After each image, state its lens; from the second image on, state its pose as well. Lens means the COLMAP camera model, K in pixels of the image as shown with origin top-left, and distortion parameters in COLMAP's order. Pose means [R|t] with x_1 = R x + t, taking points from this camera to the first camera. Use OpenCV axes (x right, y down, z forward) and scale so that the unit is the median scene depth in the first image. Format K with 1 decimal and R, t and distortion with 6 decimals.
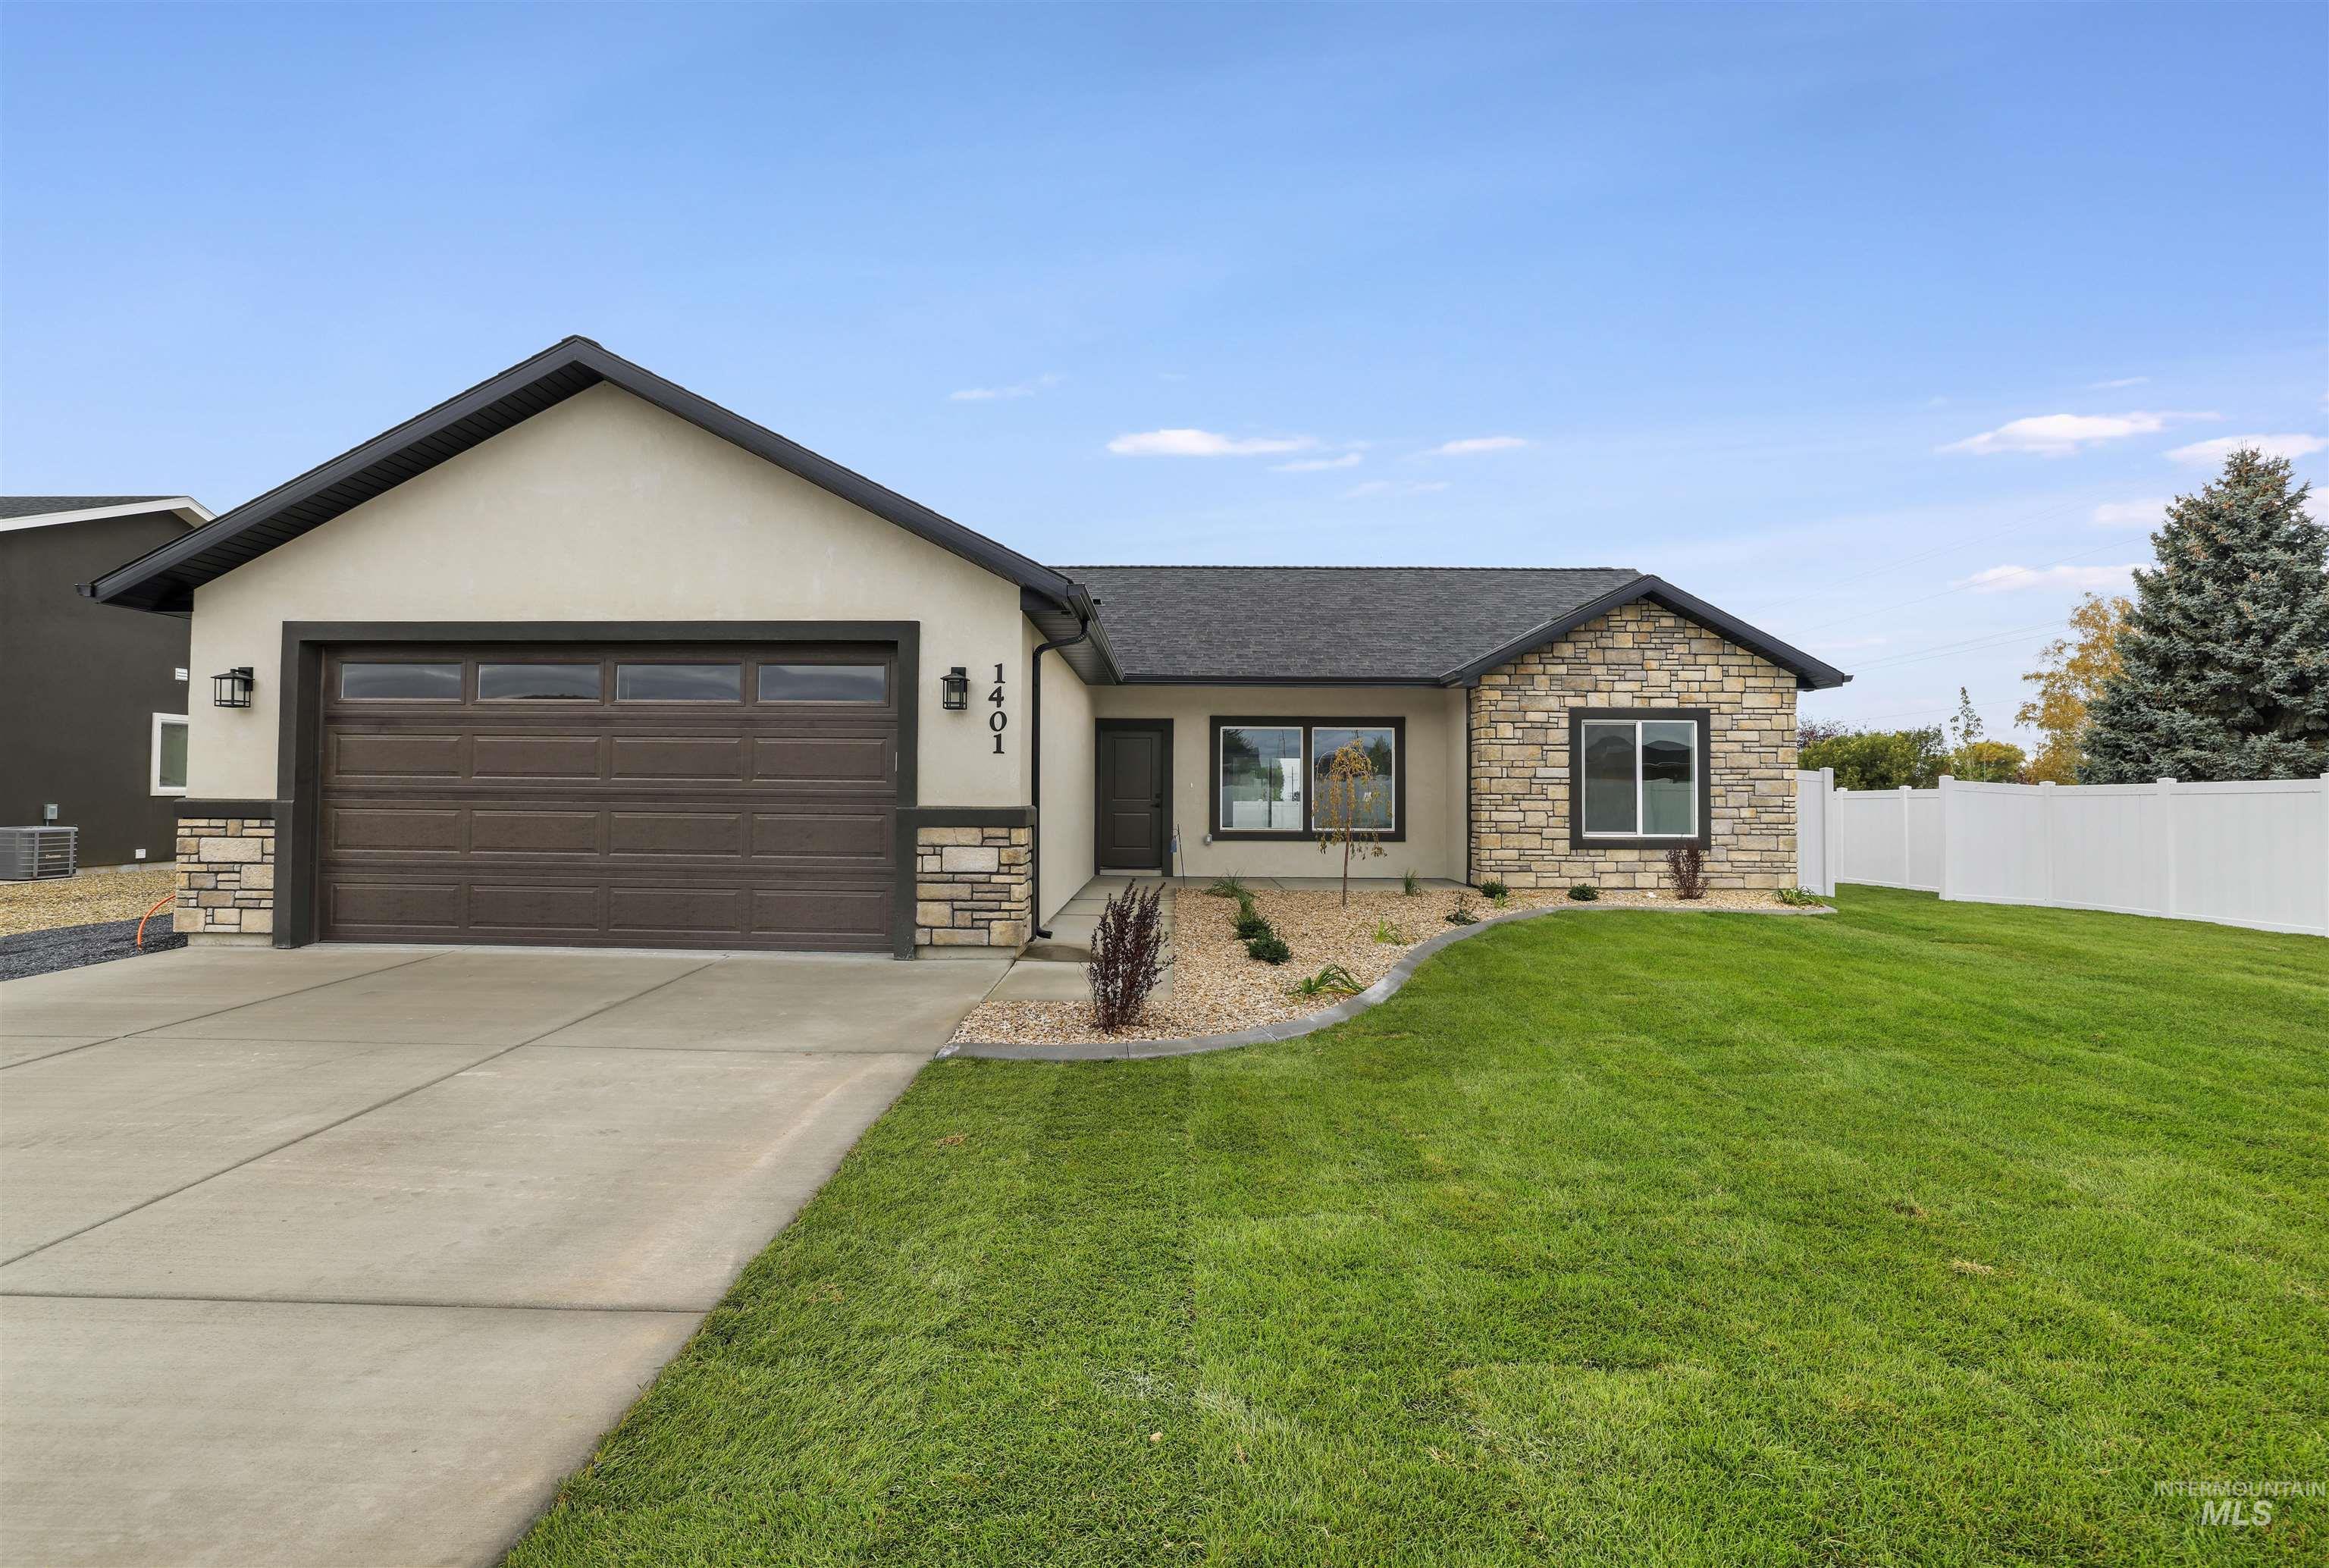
lens RADIAL K [[1006.6, 0, 1173.3], [0, 1006.6, 789.6], [0, 0, 1]] dist [-0.023998, -0.000099]
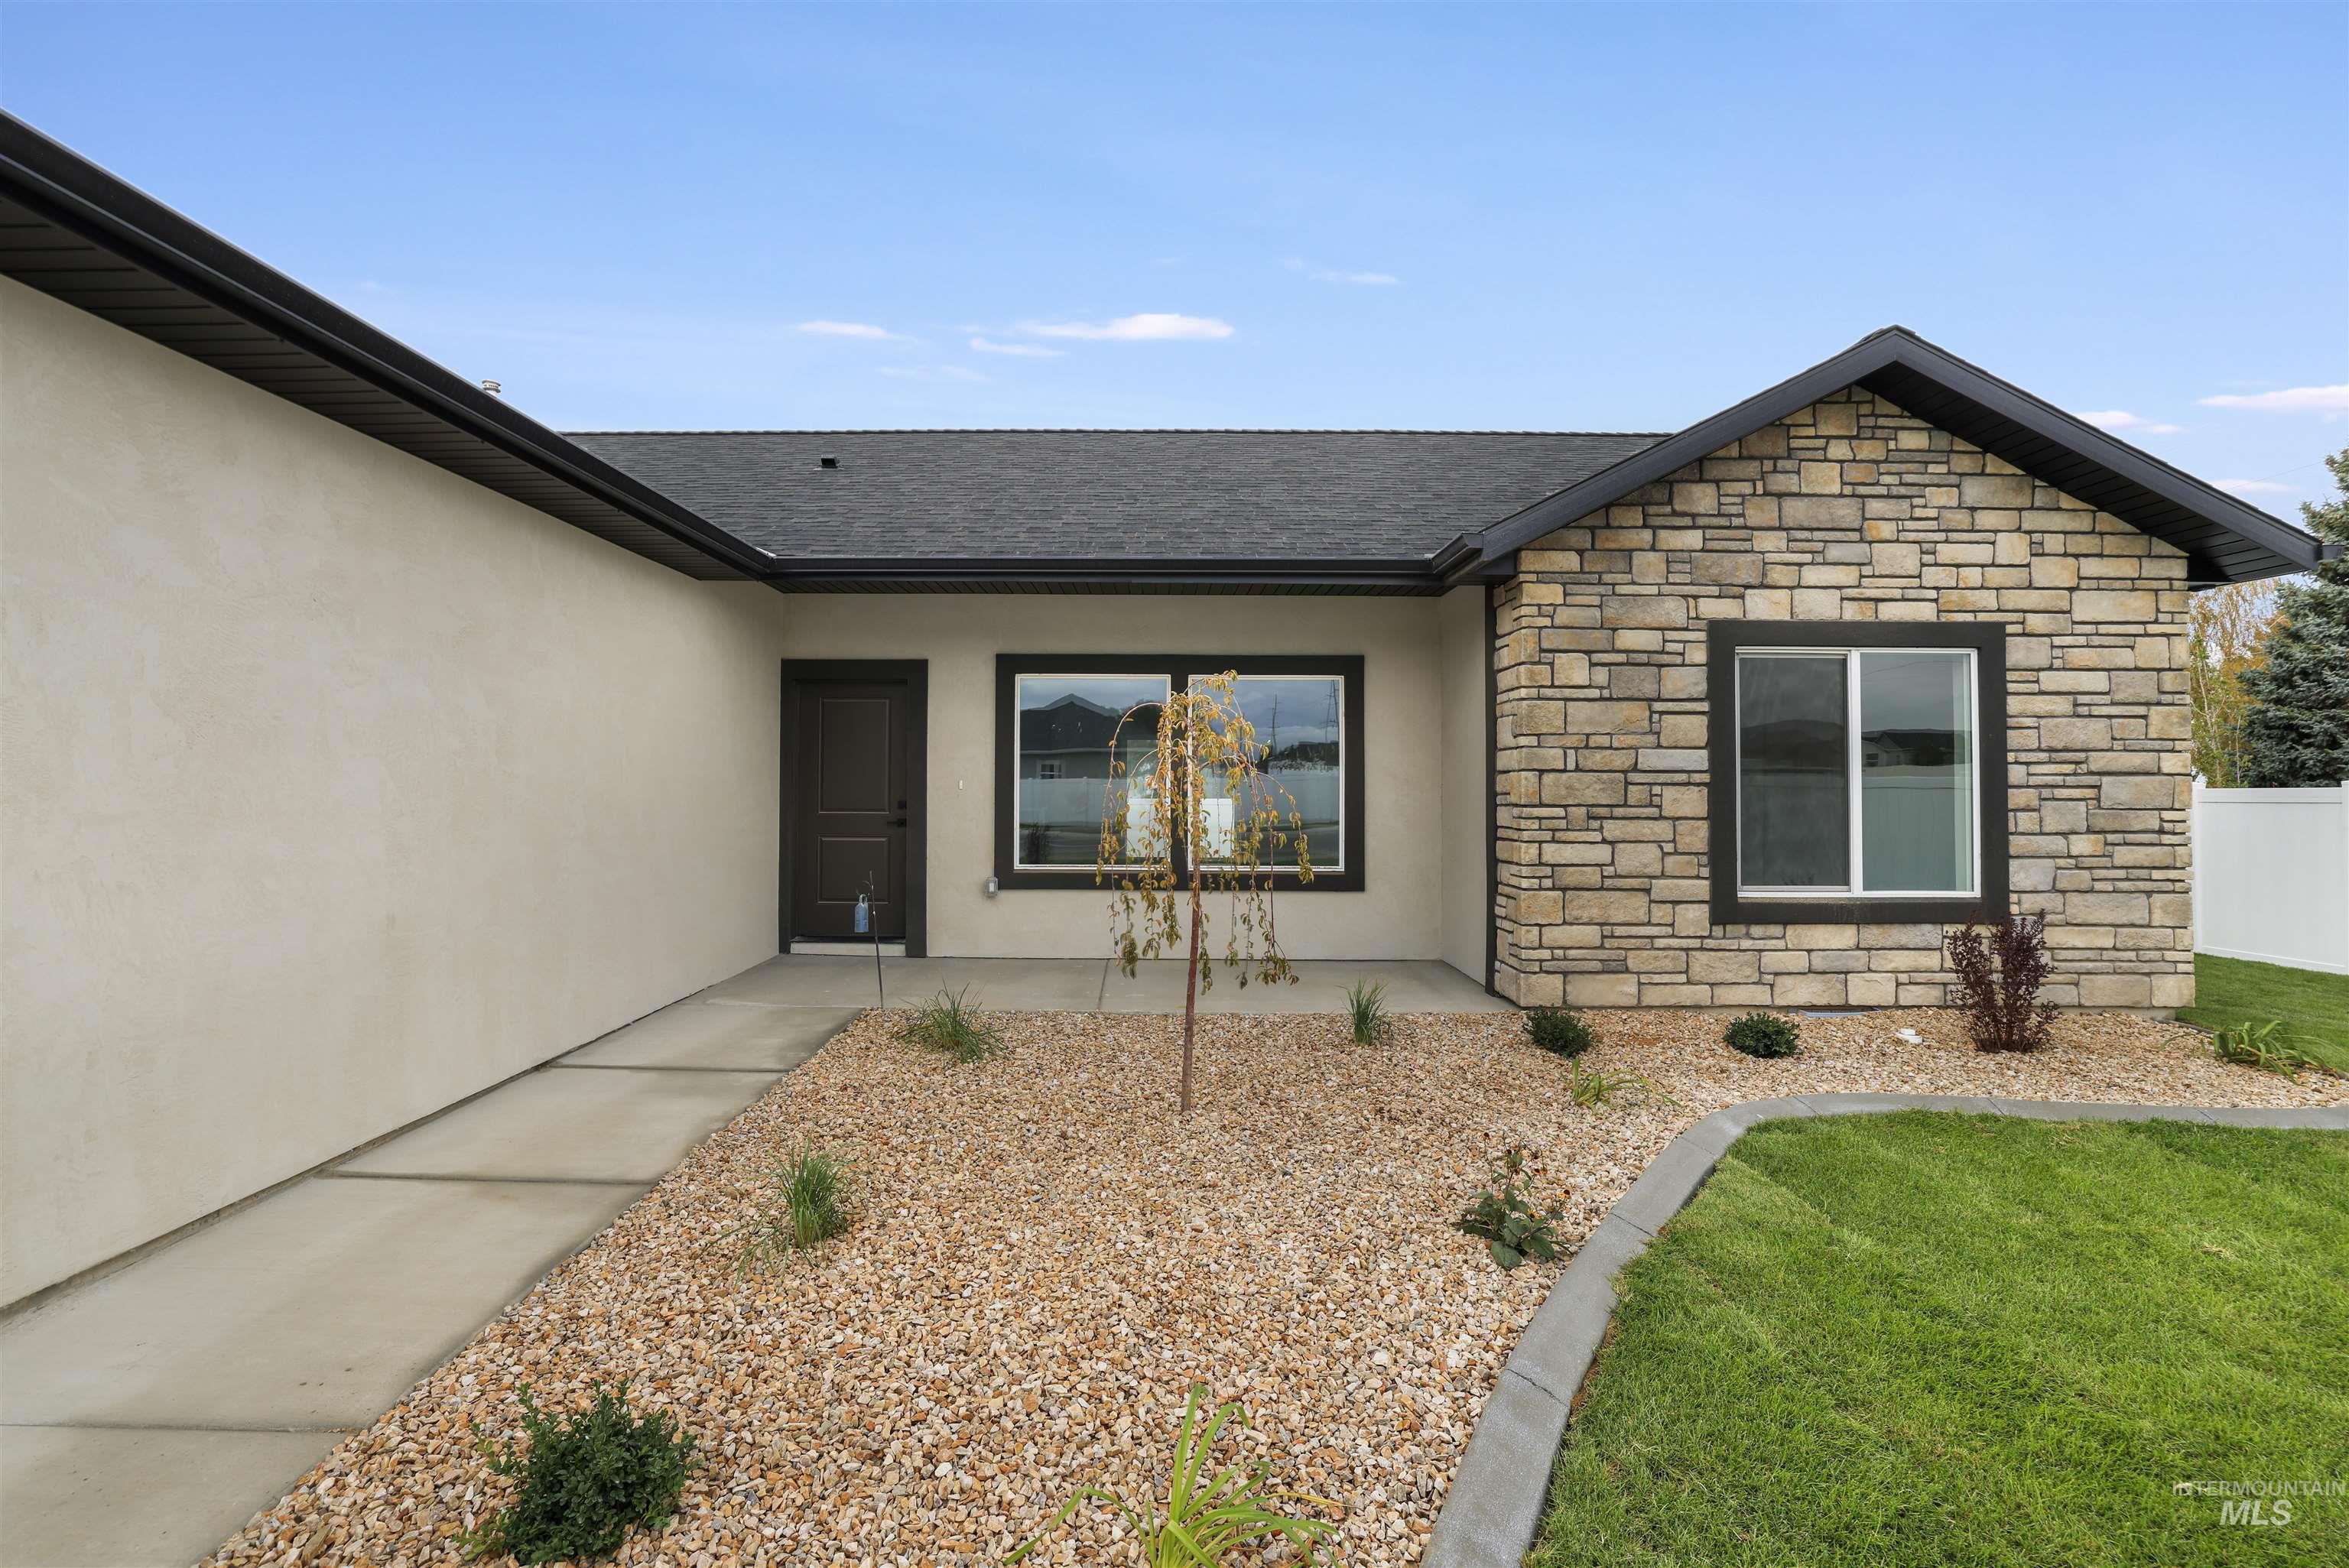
lens RADIAL K [[999.6, 0, 1160.2], [0, 999.6, 777.0], [0, 0, 1]] dist [-0.021197, 0.000422]
pose [[0.999989, -0.000900, 0.004593, 0.137428], [0.000911, 0.999996, -0.002553, -0.007956], [-0.004591, 0.002557, 0.999986, 0.538372]]
